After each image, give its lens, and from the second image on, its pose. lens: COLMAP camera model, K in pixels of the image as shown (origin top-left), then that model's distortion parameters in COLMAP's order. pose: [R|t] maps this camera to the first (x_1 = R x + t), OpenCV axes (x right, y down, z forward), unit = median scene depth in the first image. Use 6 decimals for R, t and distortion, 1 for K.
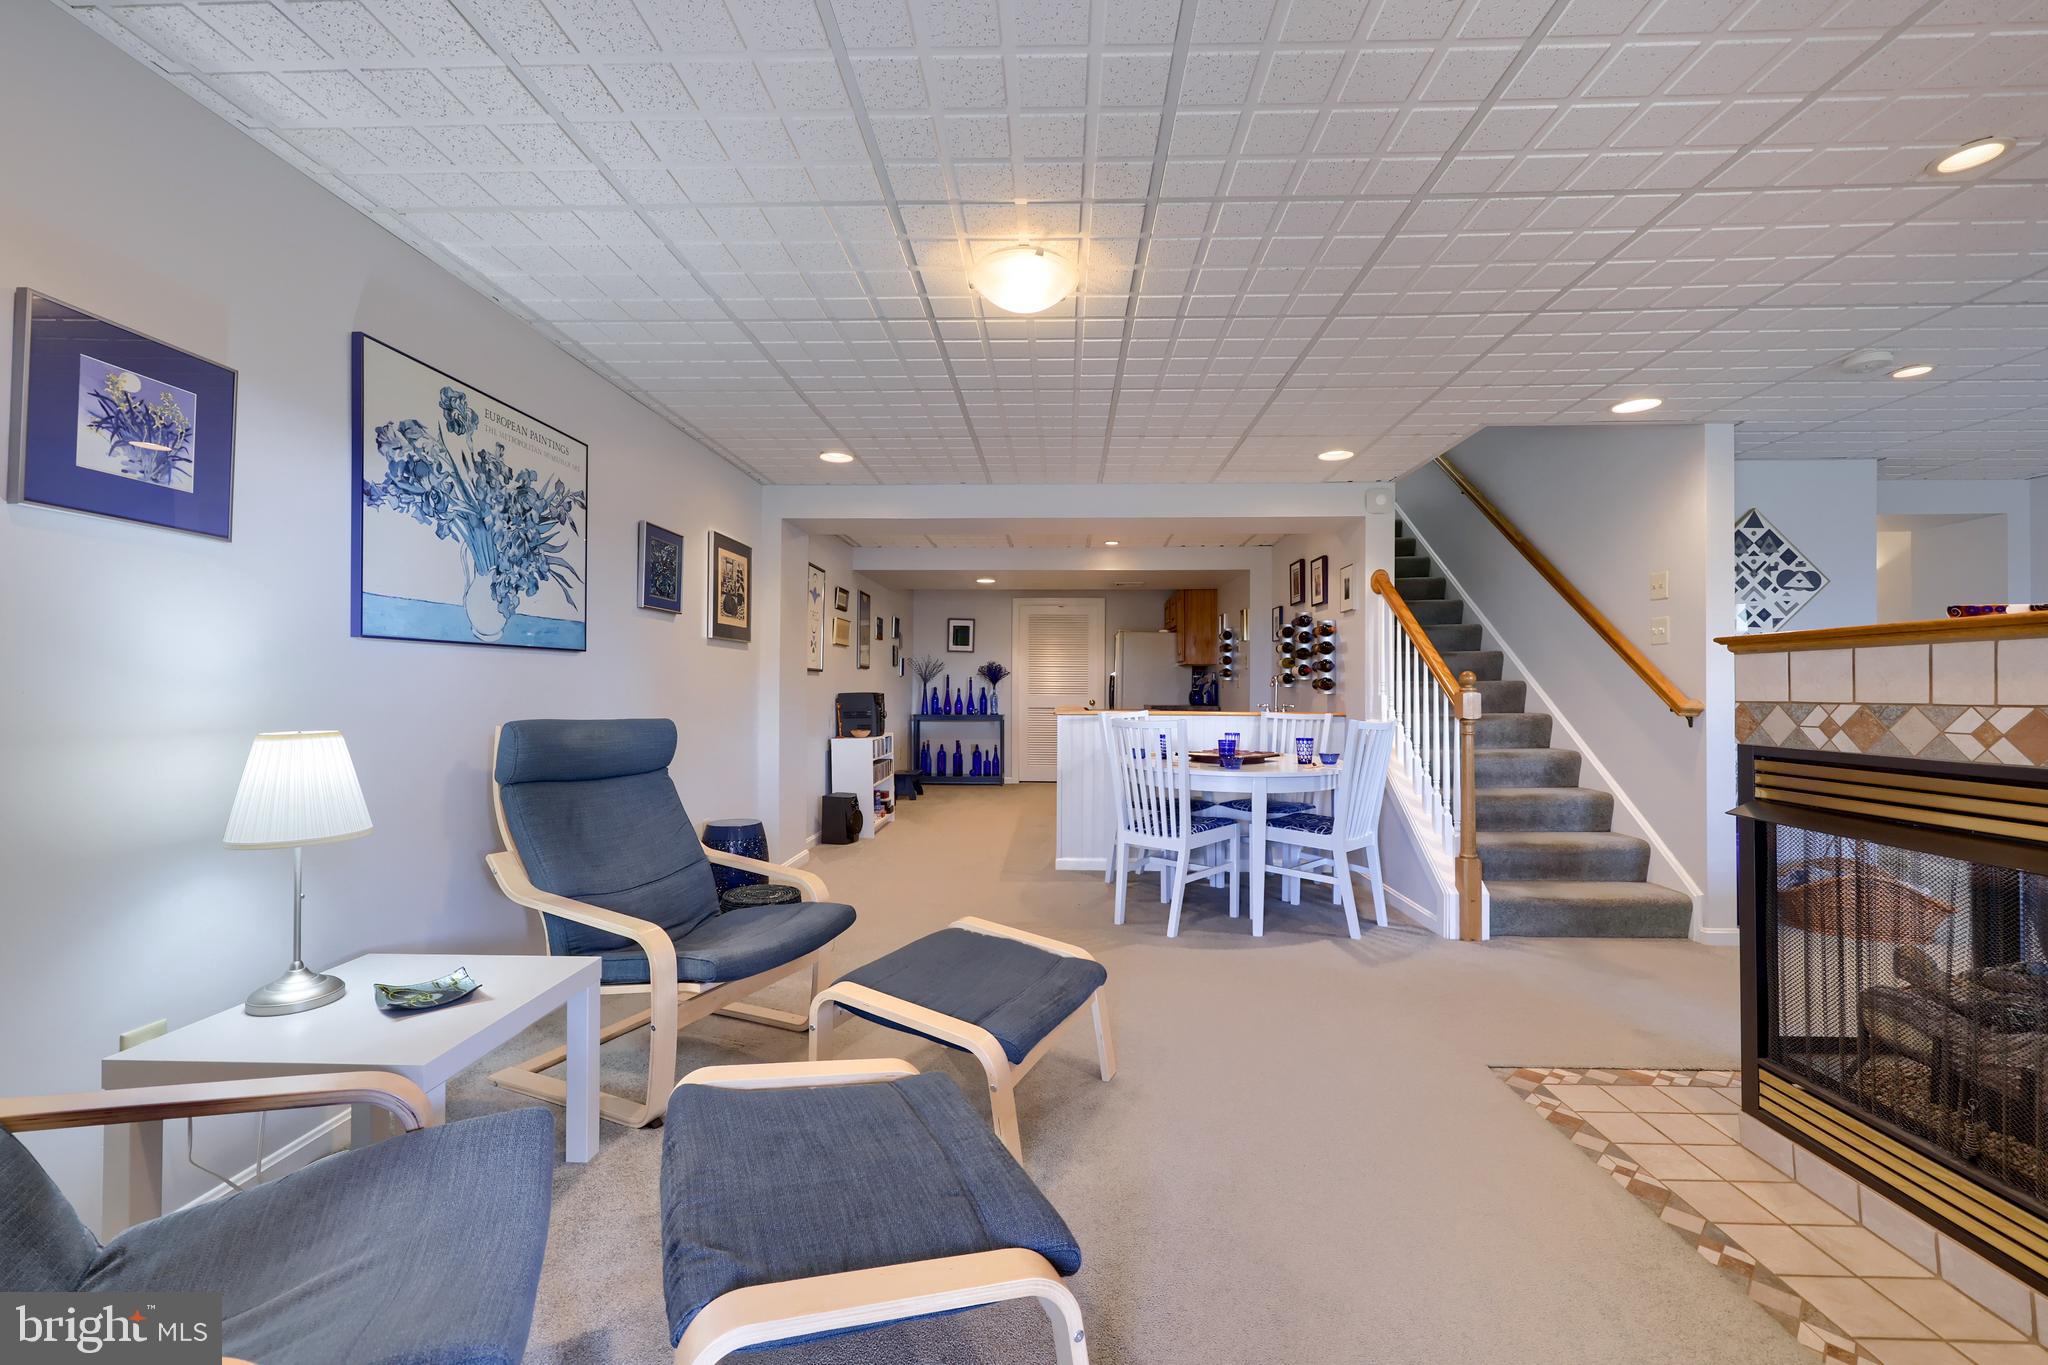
lens RADIAL K [[845.8, 0, 1053.6], [0, 845.8, 690.0], [0, 0, 1]] dist [-0.002398, -0.000411]
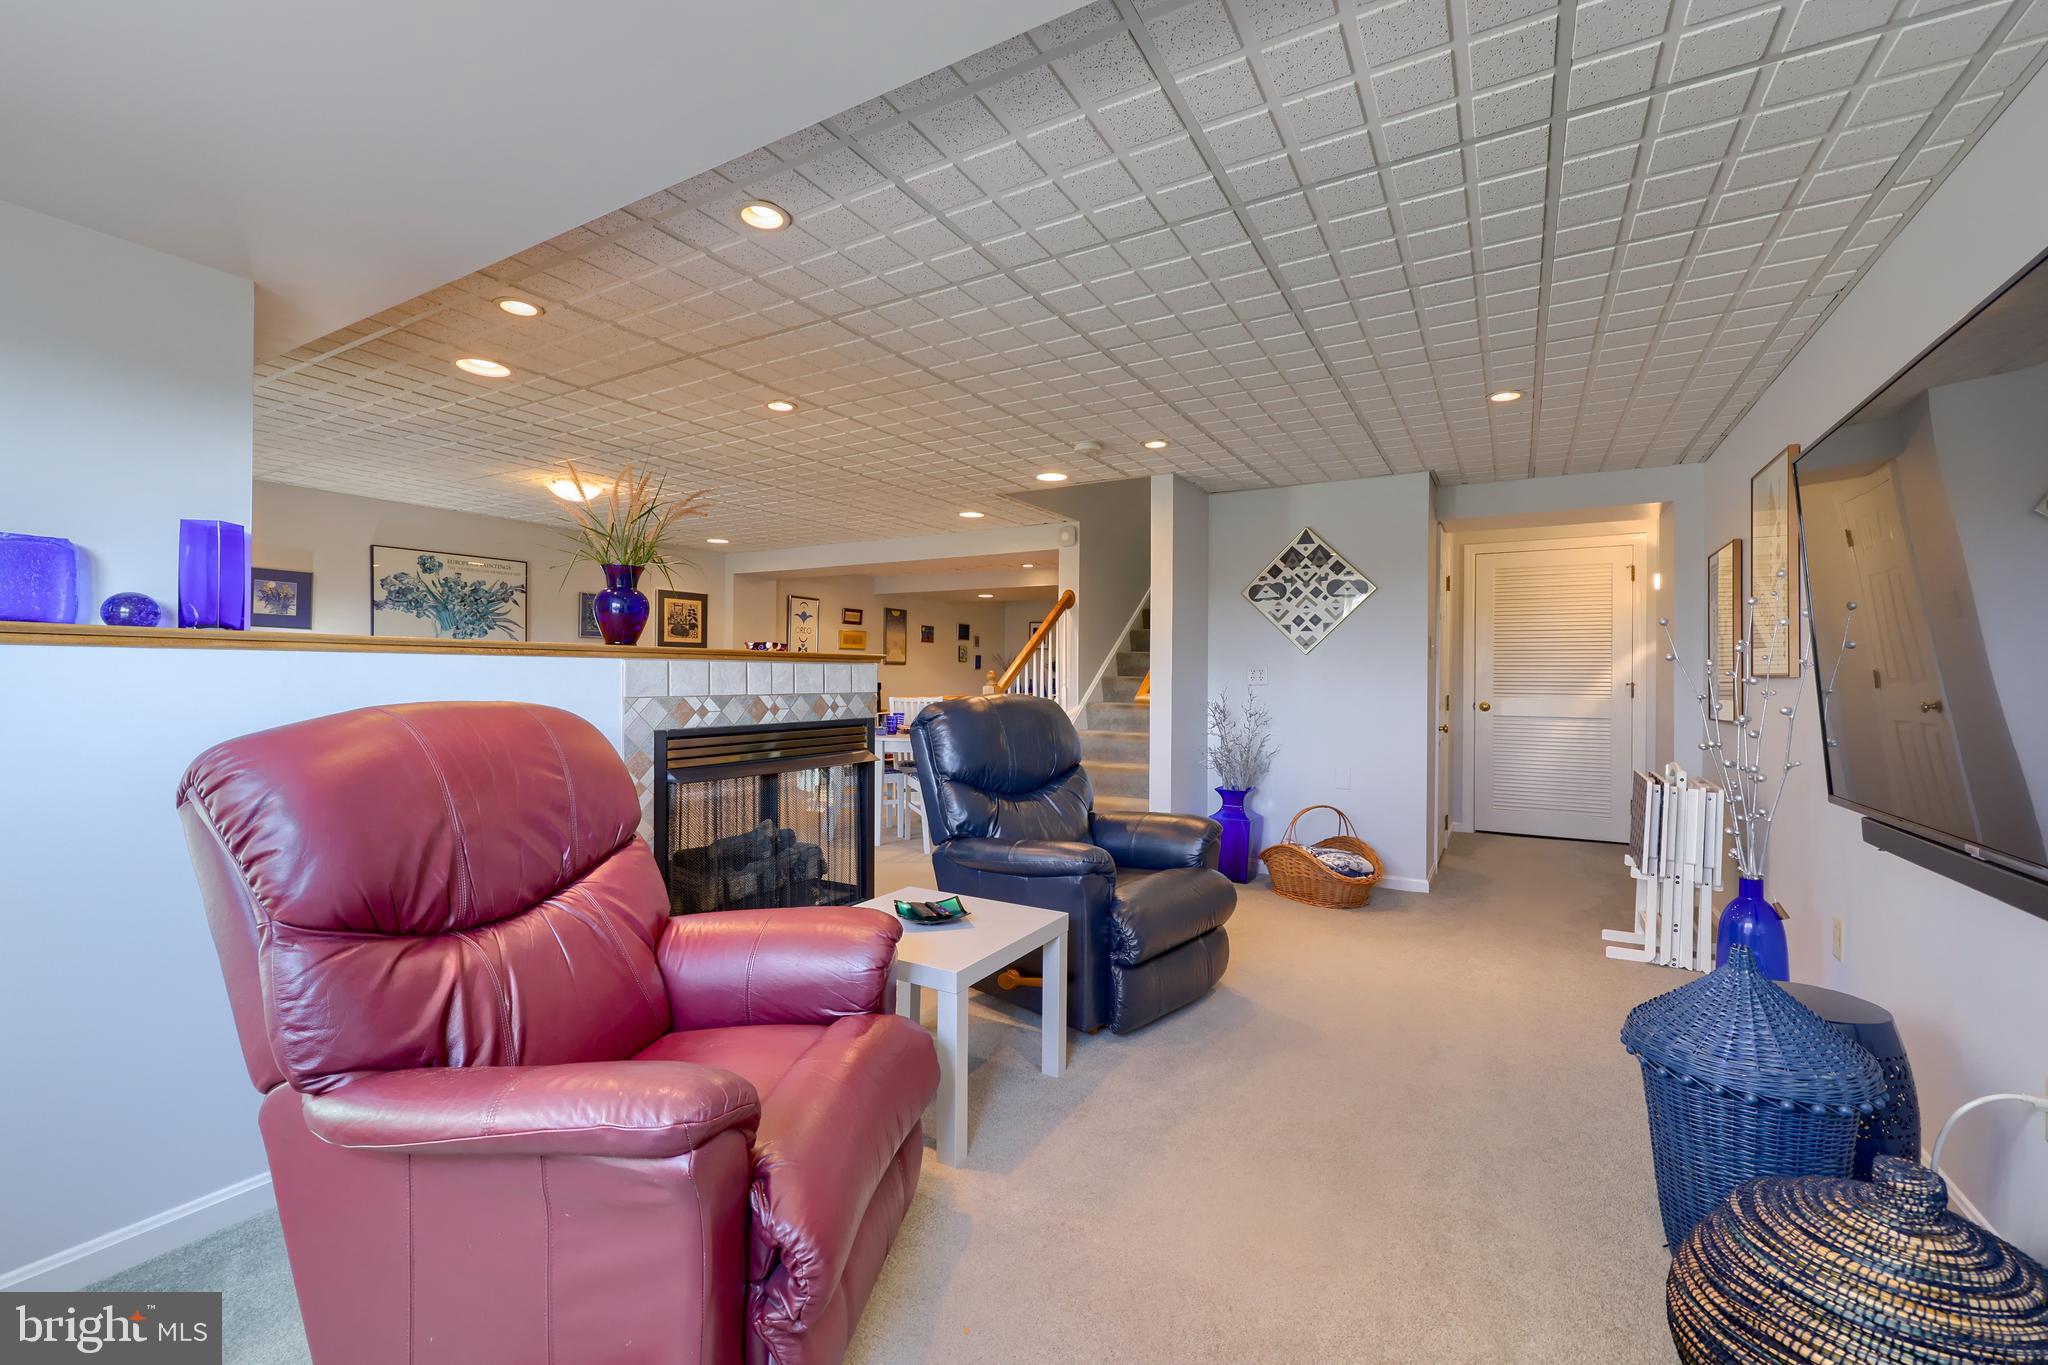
lens RADIAL K [[846.7, 0, 1086.5], [0, 846.7, 677.2], [0, 0, 1]] dist [-0.020272, -0.000226]
pose [[0.892551, 0.006190, -0.450903, 1.012899], [-0.006923, 0.999976, 0.000024, -0.009819], [0.450892, 0.003101, 0.892573, -0.140205]]
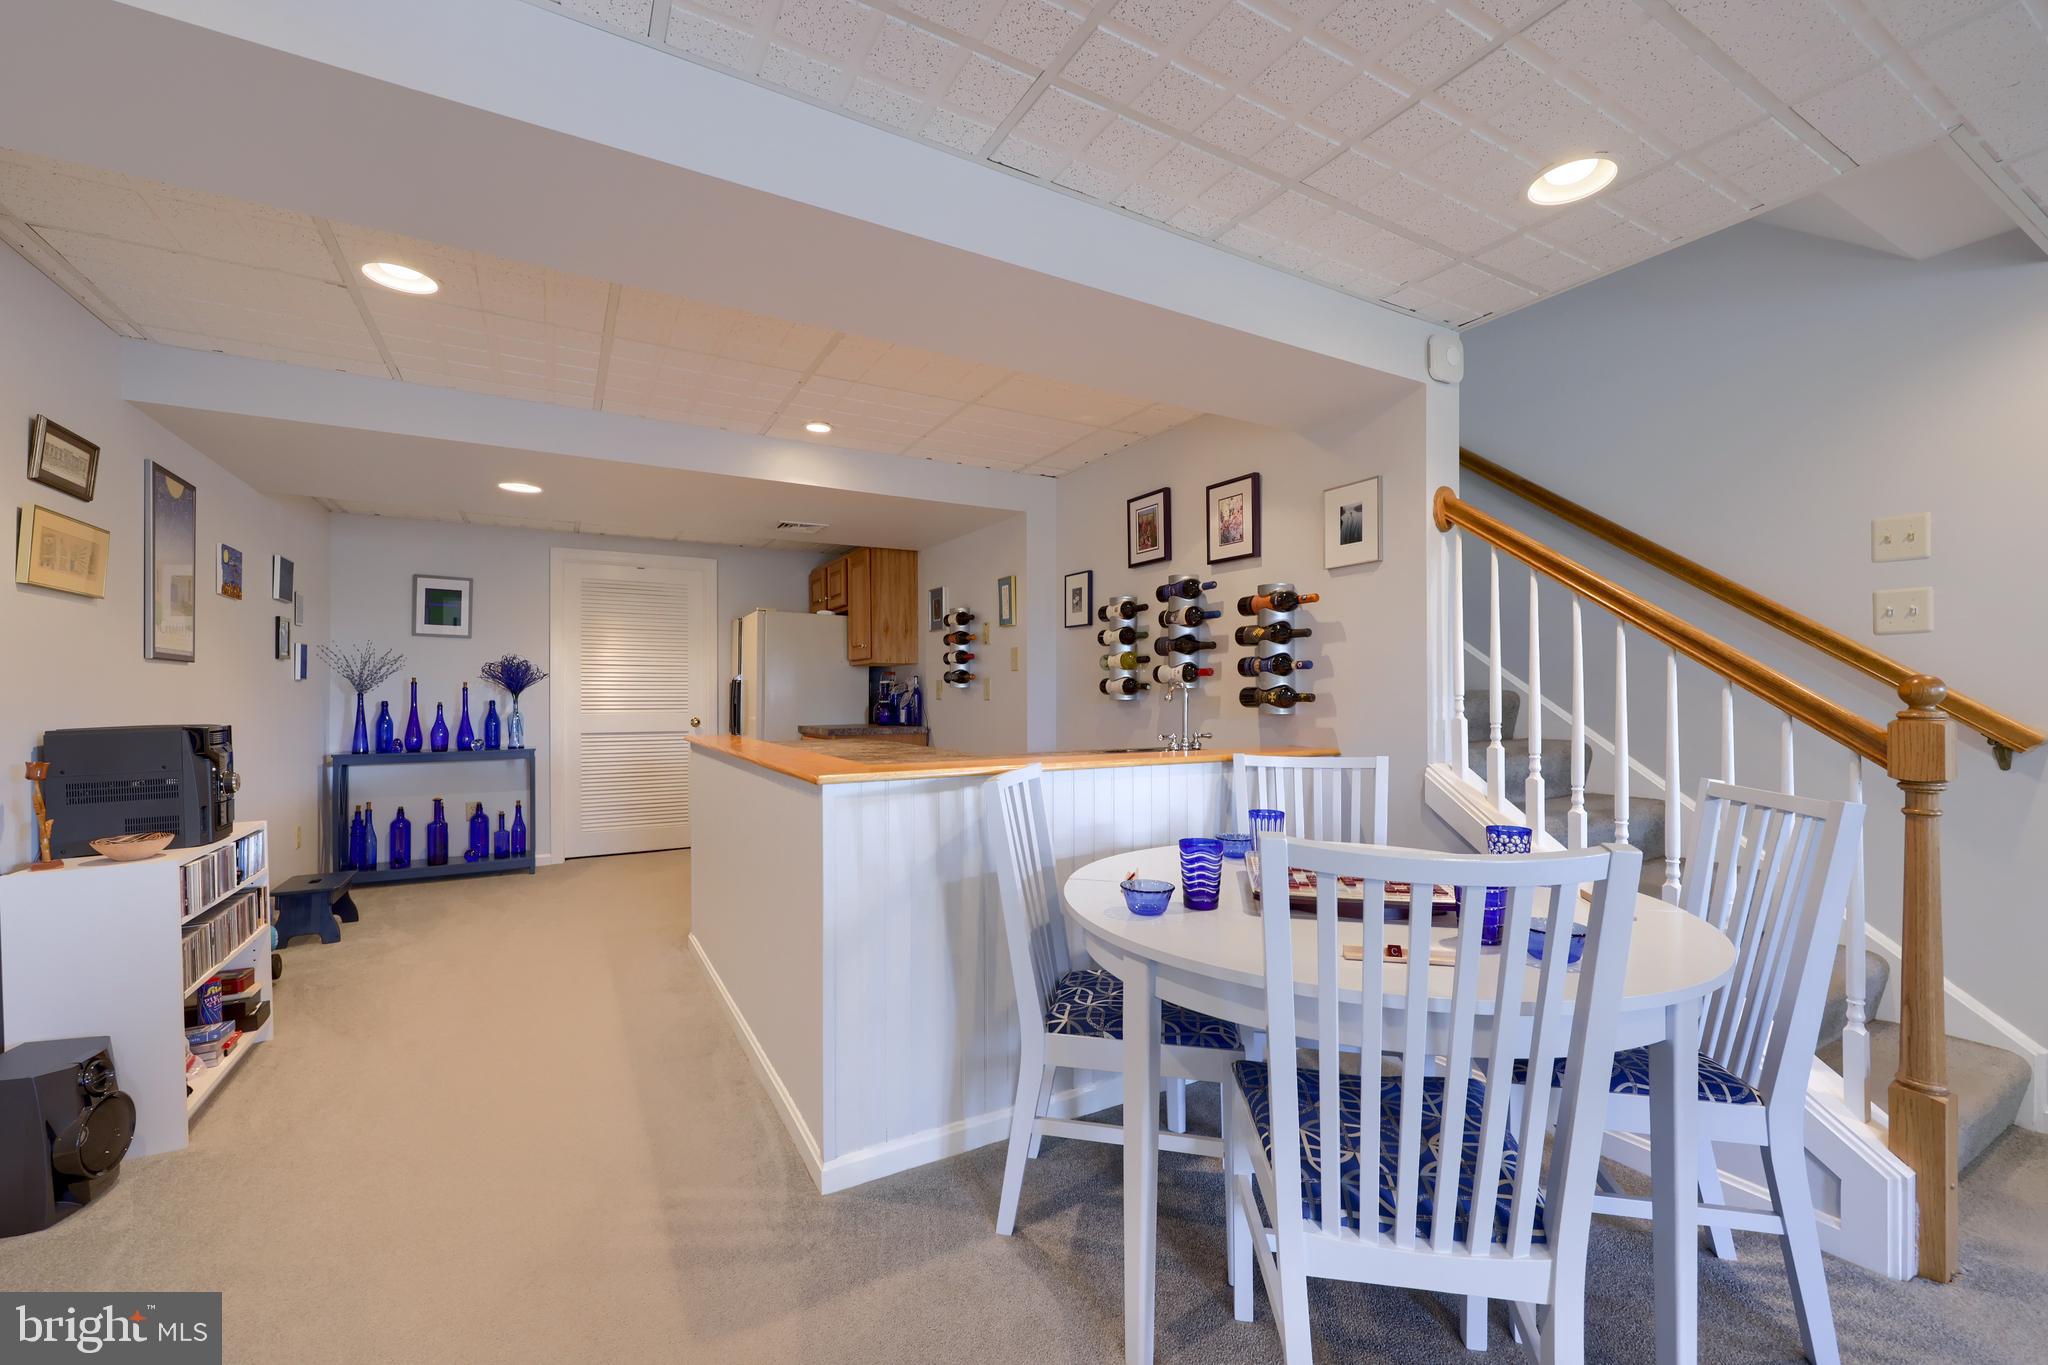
lens RADIAL K [[845.8, 0, 1053.6], [0, 845.8, 690.0], [0, 0, 1]] dist [-0.002398, -0.000411]
pose [[0.856747, -0.004750, 0.515715, -0.106095], [0.007086, 0.999972, -0.002562, -0.011985], [-0.515689, 0.005849, 0.856756, 0.653603]]
